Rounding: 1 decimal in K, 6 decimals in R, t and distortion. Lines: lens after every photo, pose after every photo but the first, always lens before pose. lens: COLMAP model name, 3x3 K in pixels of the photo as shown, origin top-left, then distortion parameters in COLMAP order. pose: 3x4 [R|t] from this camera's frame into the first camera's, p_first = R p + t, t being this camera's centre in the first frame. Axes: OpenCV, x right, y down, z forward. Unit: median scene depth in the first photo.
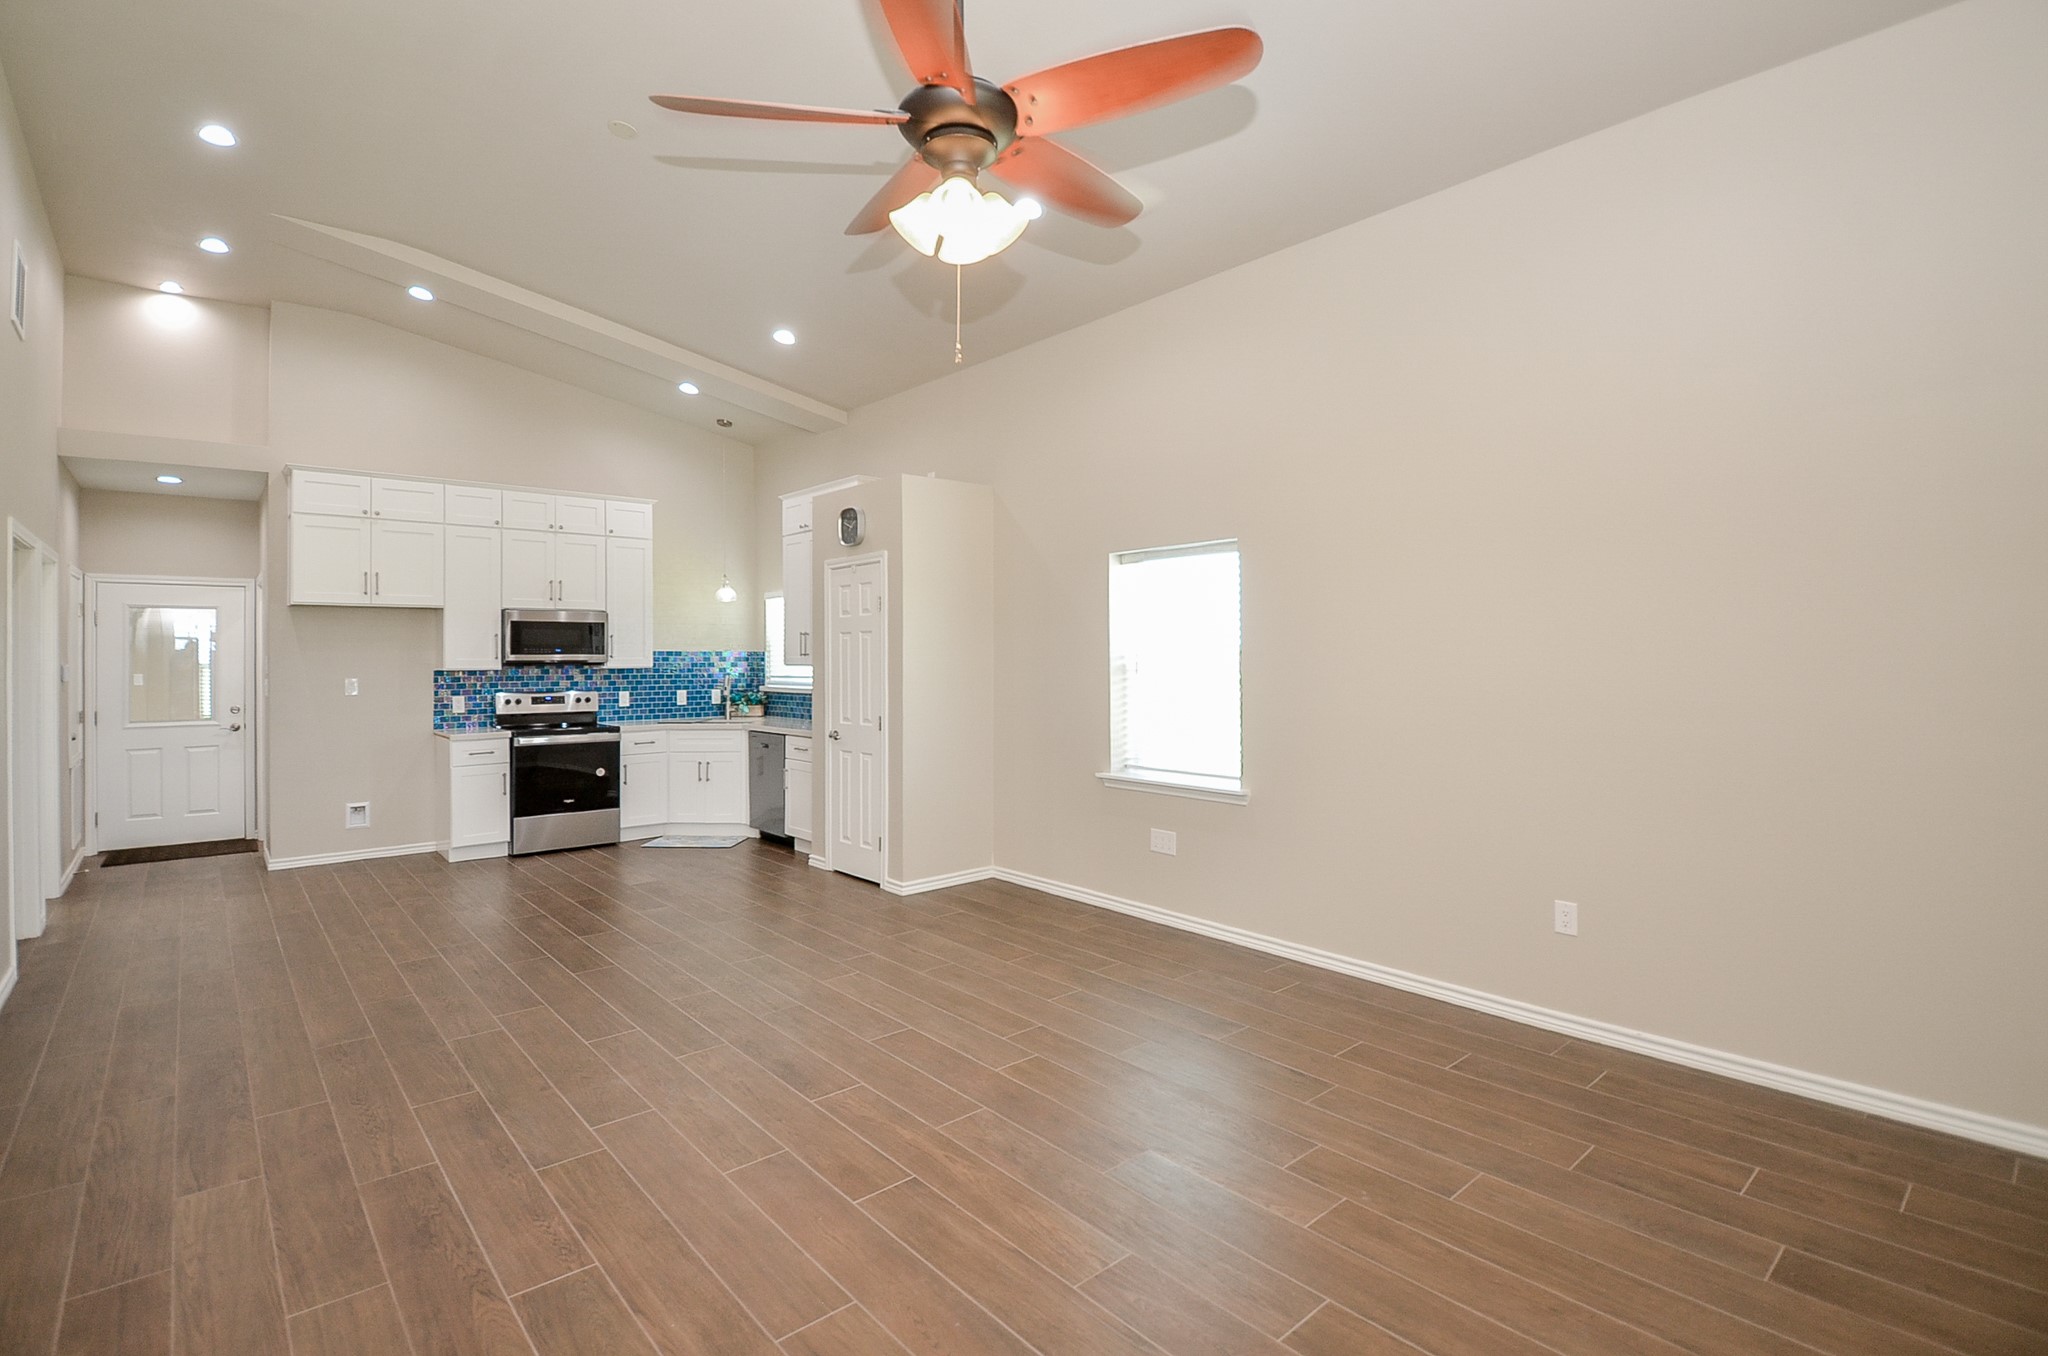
lens RADIAL K [[948.5, 0, 1013.2], [0, 948.5, 646.1], [0, 0, 1]] dist [-0.001594, -0.018817]
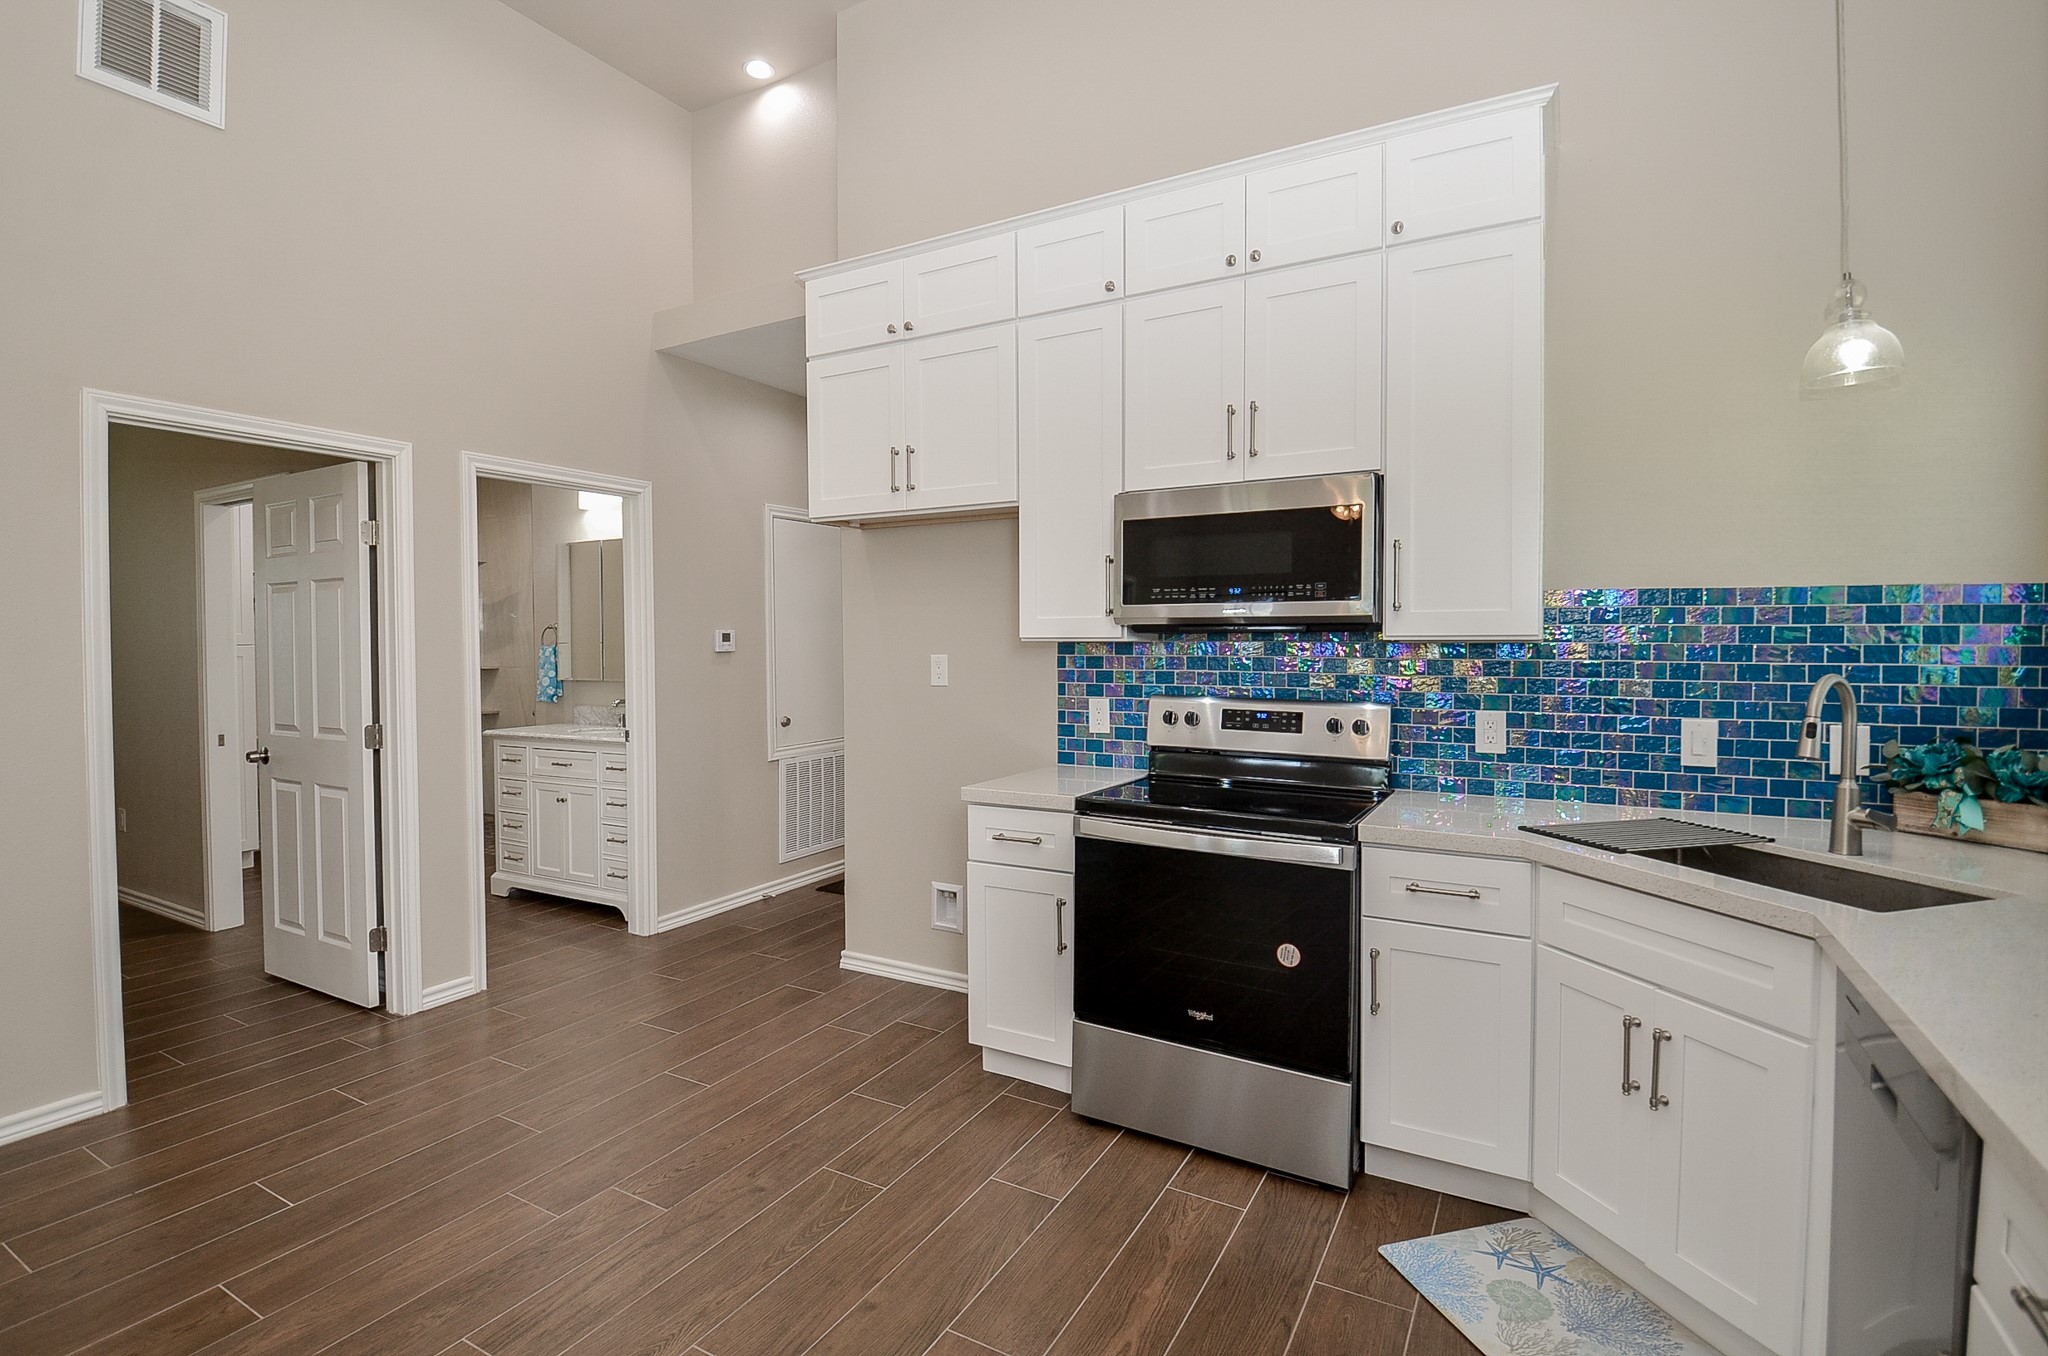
lens RADIAL K [[961.8, 0, 1005.2], [0, 961.8, 657.4], [0, 0, 1]] dist [0.033995, -0.044079]
pose [[0.328114, 0.023167, -0.944354, -0.155798], [0.009293, 0.999572, 0.027750, 0.019722], [0.944592, -0.017882, 0.327758, 0.811822]]
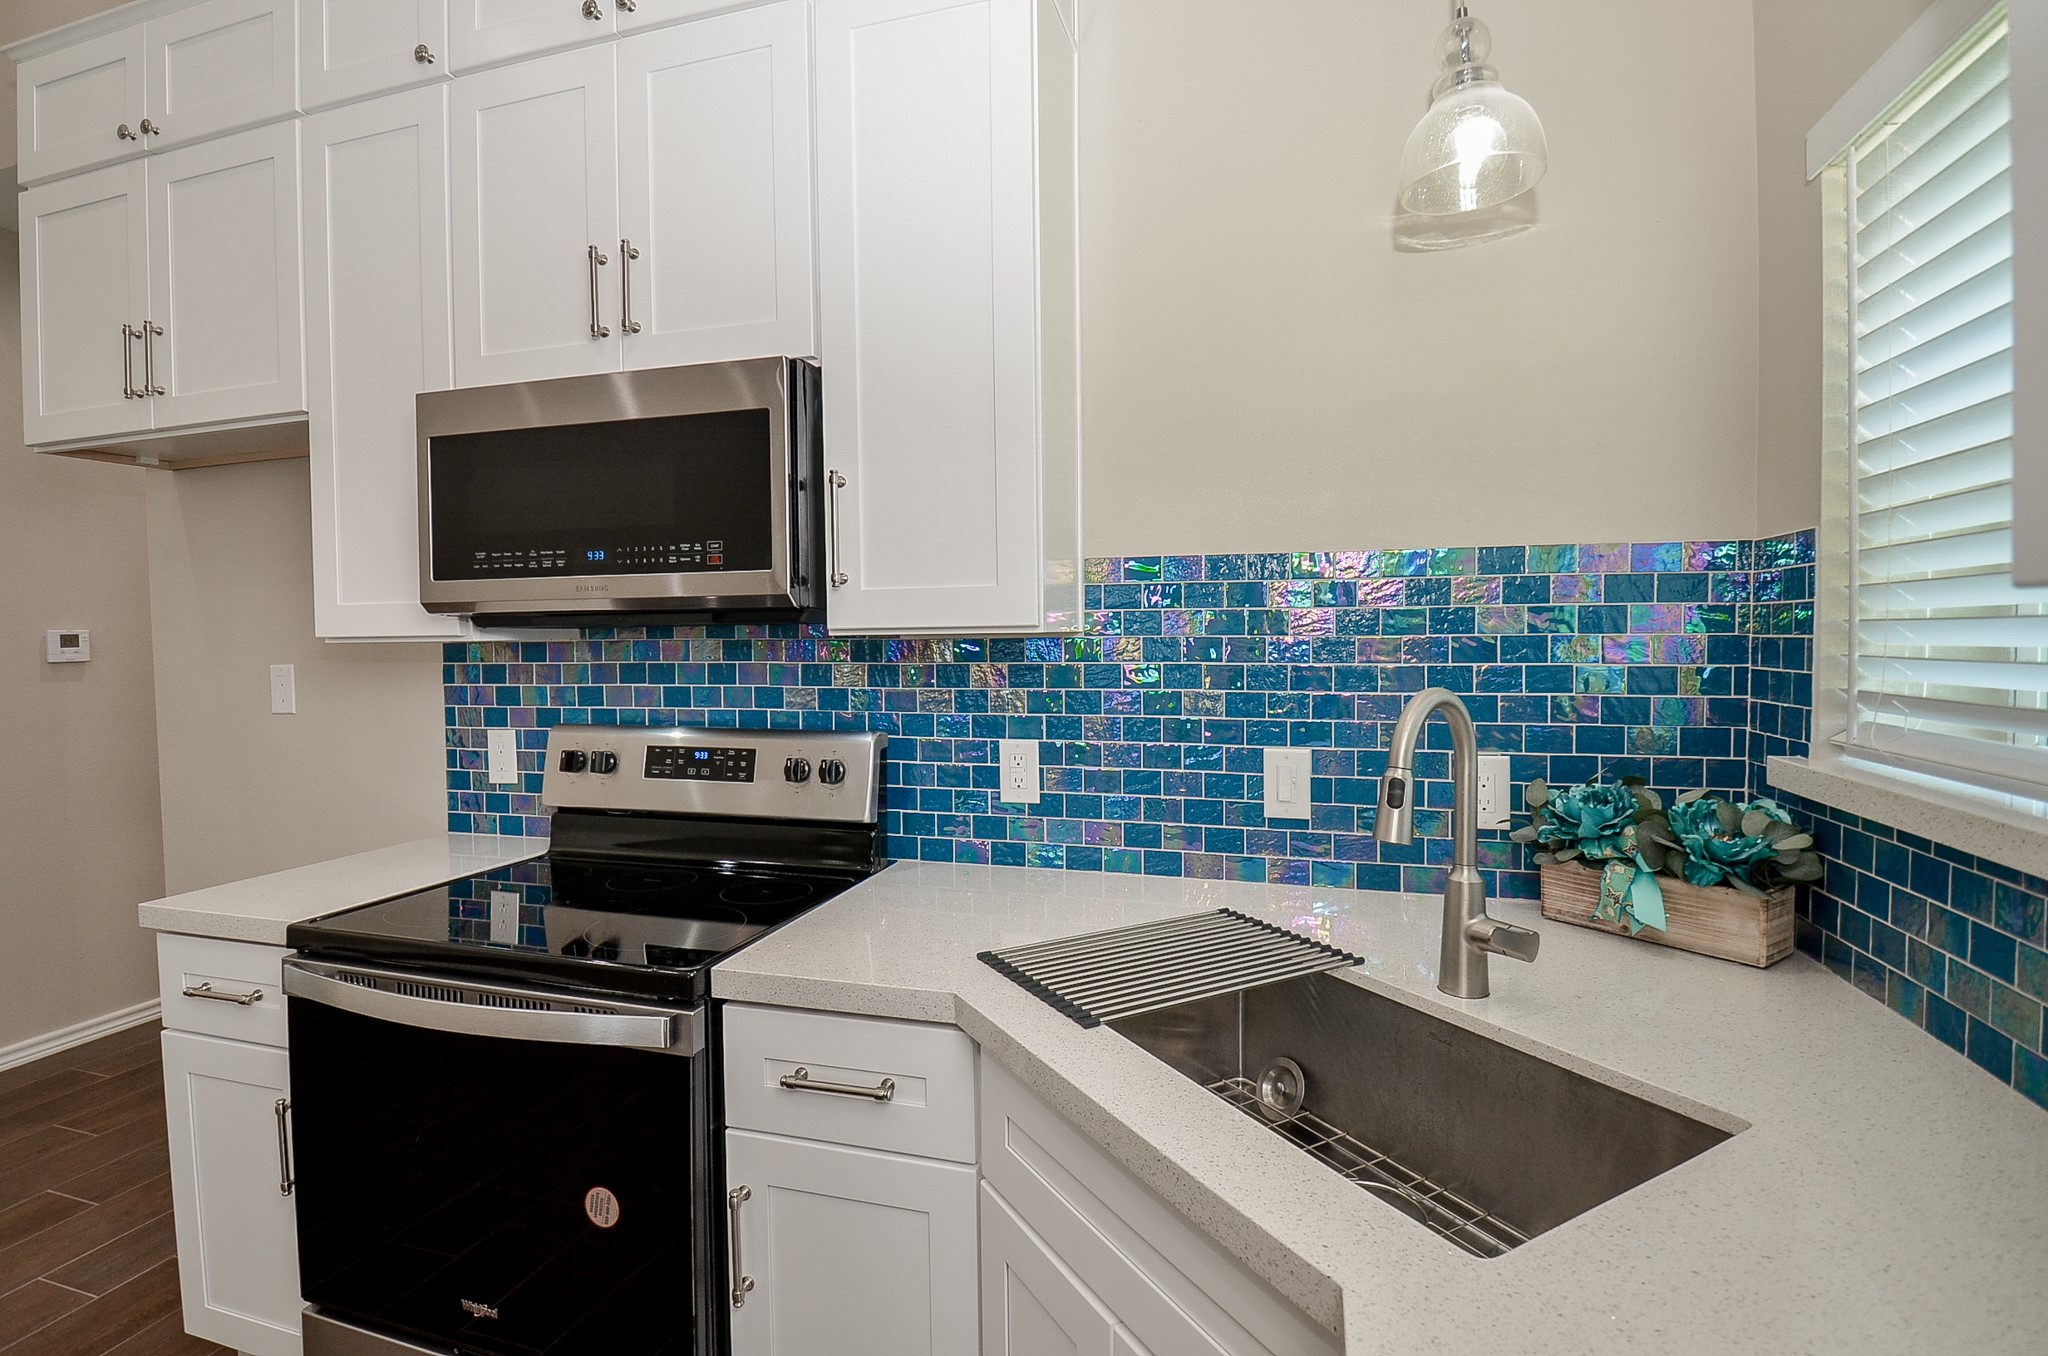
lens RADIAL K [[961.8, 0, 1005.2], [0, 961.8, 657.4], [0, 0, 1]] dist [0.033995, -0.044079]
pose [[0.530888, 0.020264, -0.847199, -0.243565], [0.017657, 0.999233, 0.034964, 0.022643], [0.847258, -0.033521, 0.530123, 0.986480]]
